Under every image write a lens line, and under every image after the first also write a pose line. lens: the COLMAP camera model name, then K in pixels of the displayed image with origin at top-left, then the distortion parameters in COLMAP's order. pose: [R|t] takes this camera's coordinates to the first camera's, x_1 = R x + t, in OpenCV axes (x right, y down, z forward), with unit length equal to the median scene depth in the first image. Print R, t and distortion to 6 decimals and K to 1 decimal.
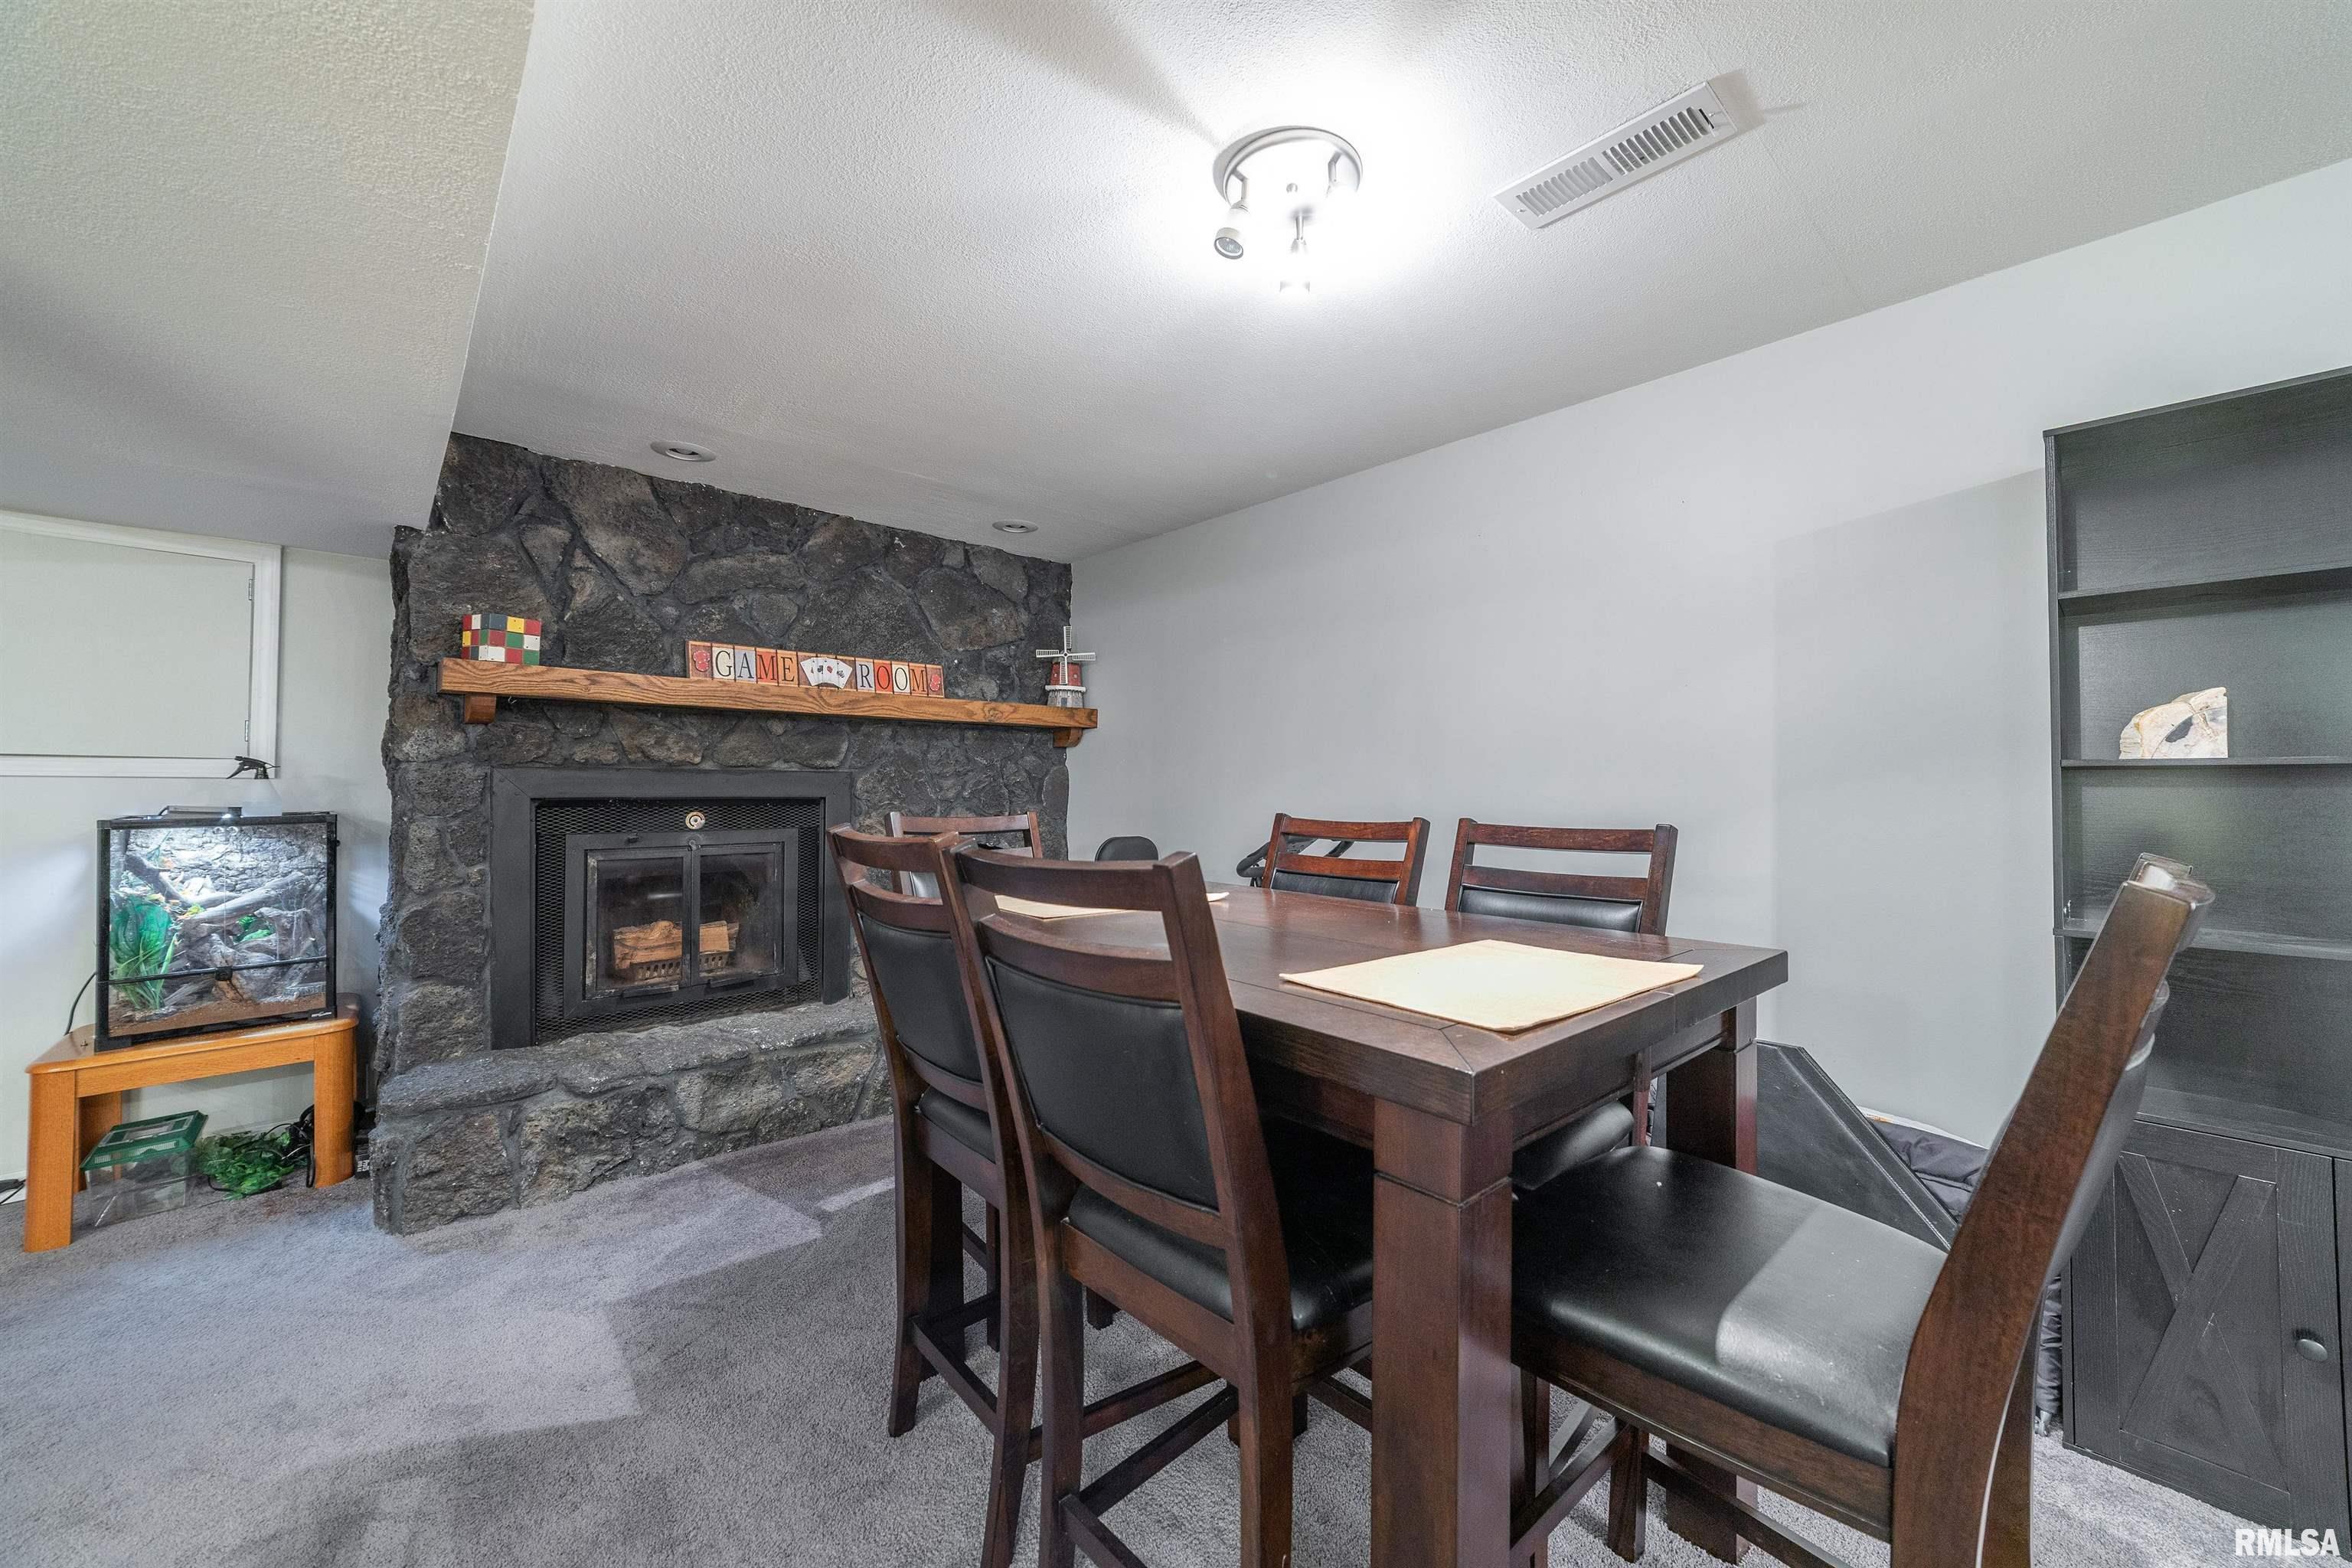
lens RADIAL K [[899.4, 0, 1180.0], [0, 899.4, 770.7], [0, 0, 1]] dist [-0.009910, 0.002743]
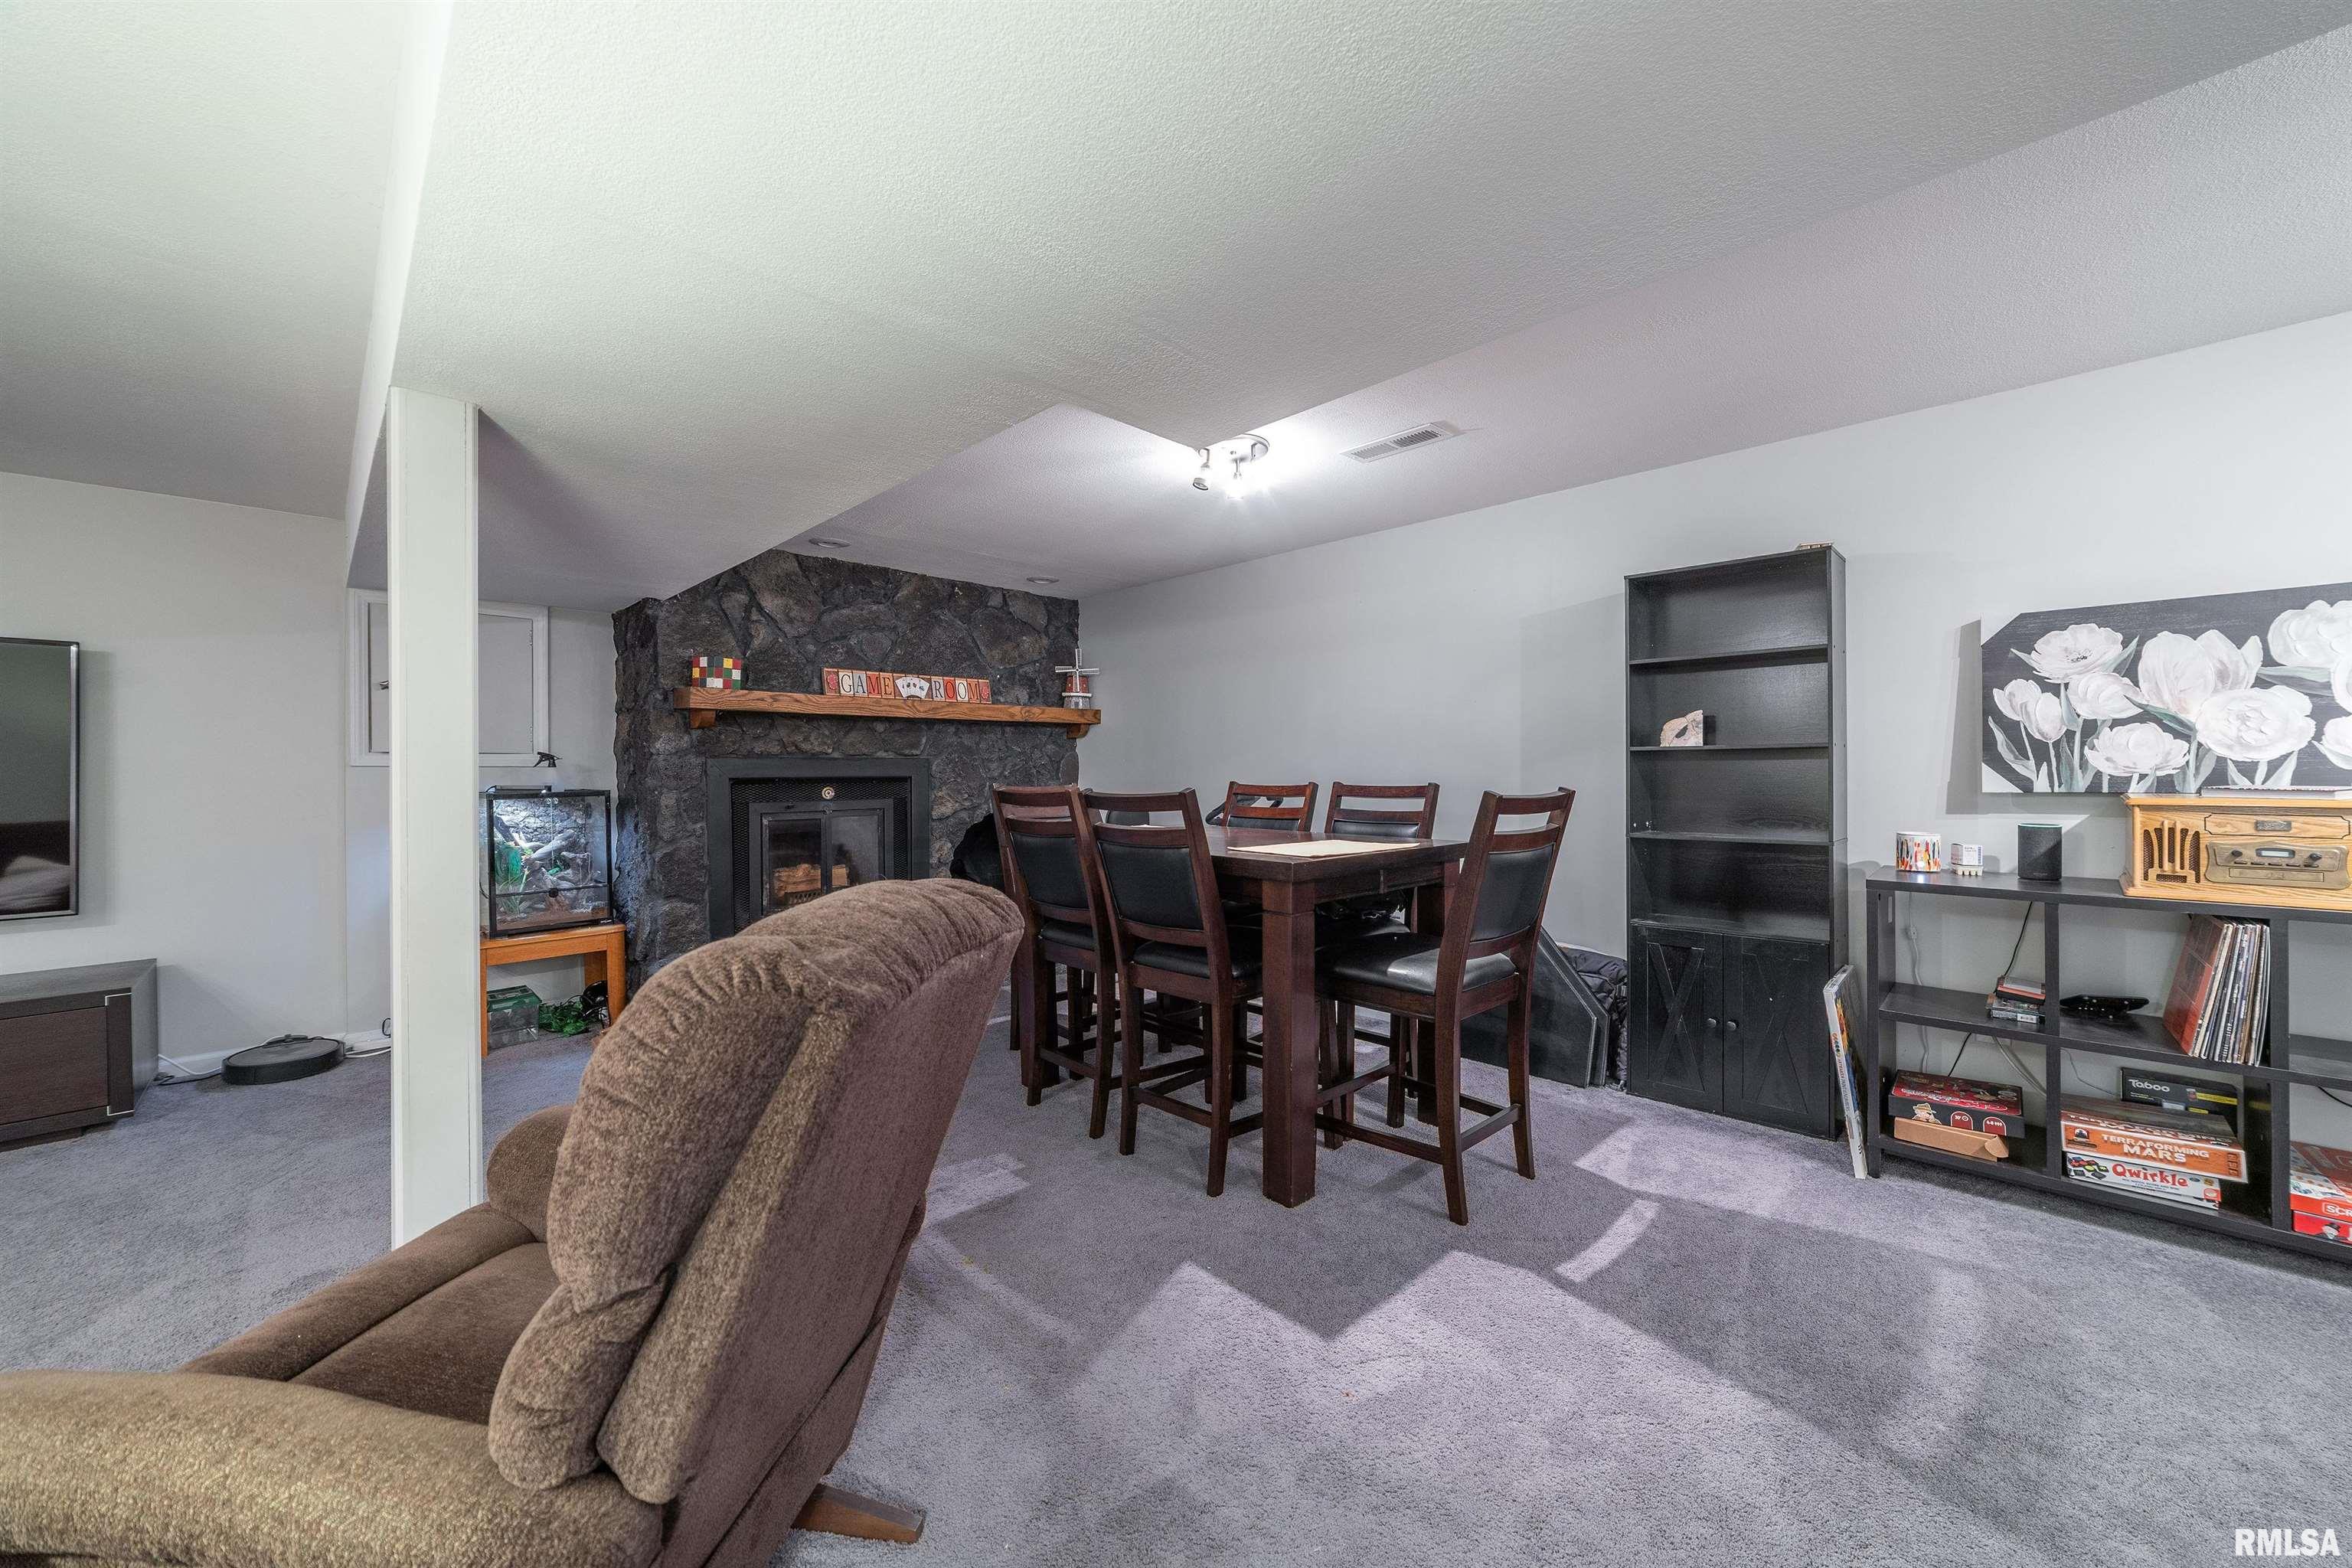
lens RADIAL K [[899.4, 0, 1179.3], [0, 899.4, 770.0], [0, 0, 1]] dist [-0.009910, 0.002743]
pose [[0.999182, -0.009885, 0.039211, -0.041986], [0.009115, 0.999763, 0.019758, -0.005649], [-0.039397, -0.019384, 0.999036, -0.537037]]
